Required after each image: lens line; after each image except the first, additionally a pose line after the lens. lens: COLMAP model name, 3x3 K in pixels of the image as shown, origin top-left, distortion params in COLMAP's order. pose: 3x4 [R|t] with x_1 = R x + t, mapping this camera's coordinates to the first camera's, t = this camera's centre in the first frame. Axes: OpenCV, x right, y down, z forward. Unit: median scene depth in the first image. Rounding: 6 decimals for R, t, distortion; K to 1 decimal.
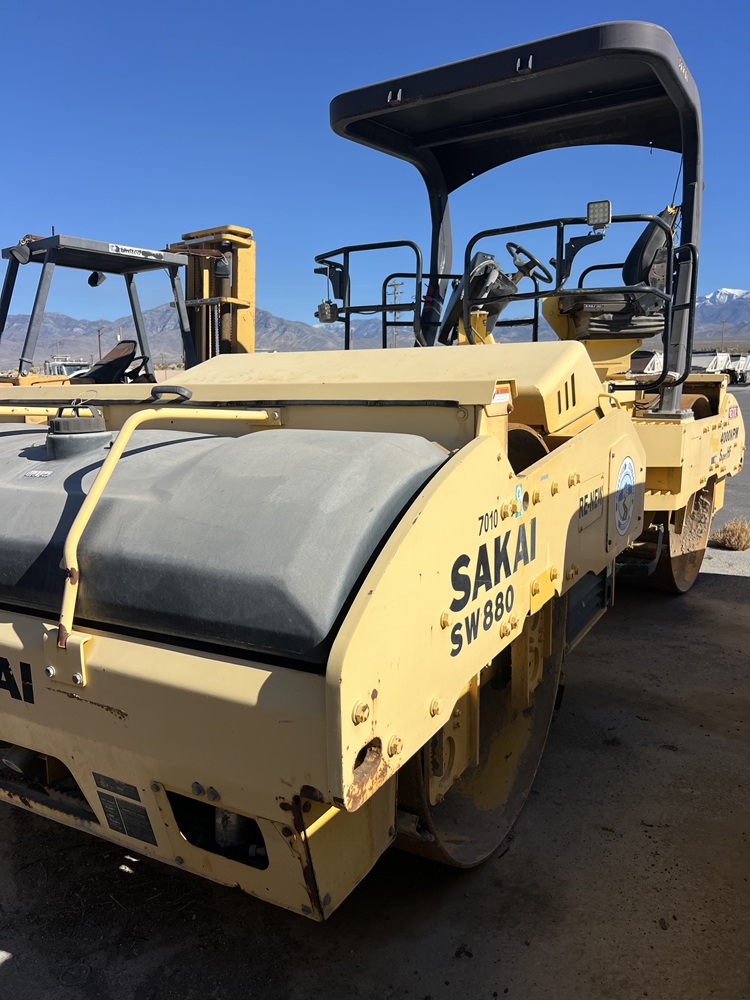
lens RADIAL K [[771.2, 0, 375.0], [0, 771.2, 500.0], [0, 0, 1]] dist [0.102849, -0.153778]
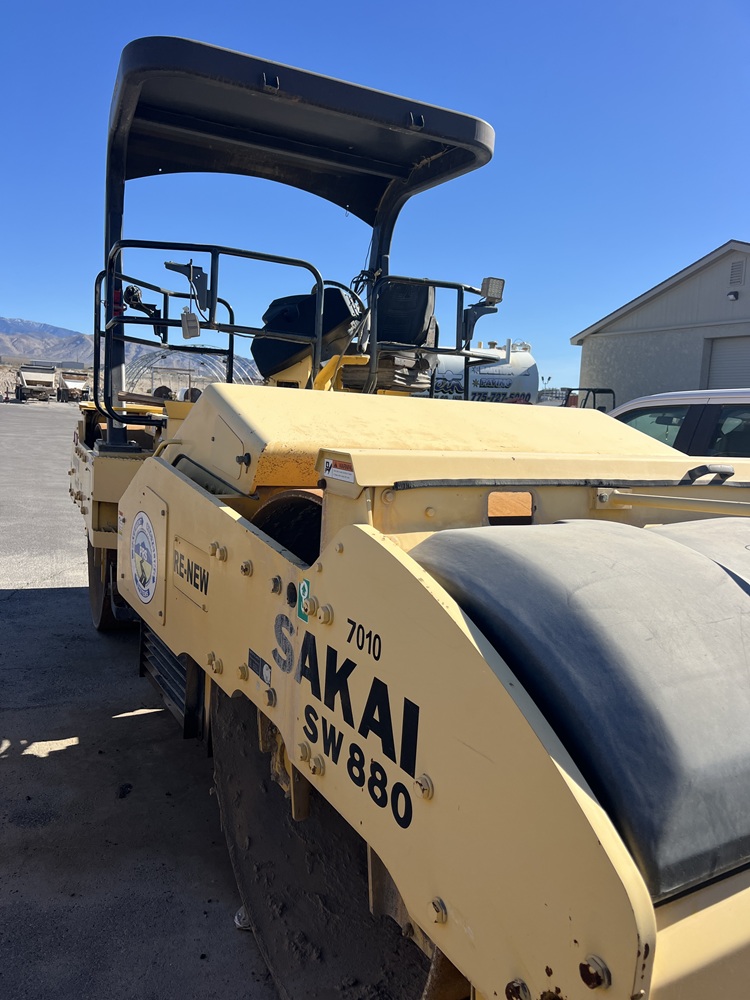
lens RADIAL K [[771.2, 0, 375.0], [0, 771.2, 500.0], [0, 0, 1]] dist [0.102849, -0.153778]
pose [[0.487306, -0.059776, 0.871183, -0.666769], [0.068541, 0.997195, 0.030083, -0.090982], [-0.870537, 0.045052, 0.490036, 0.514953]]
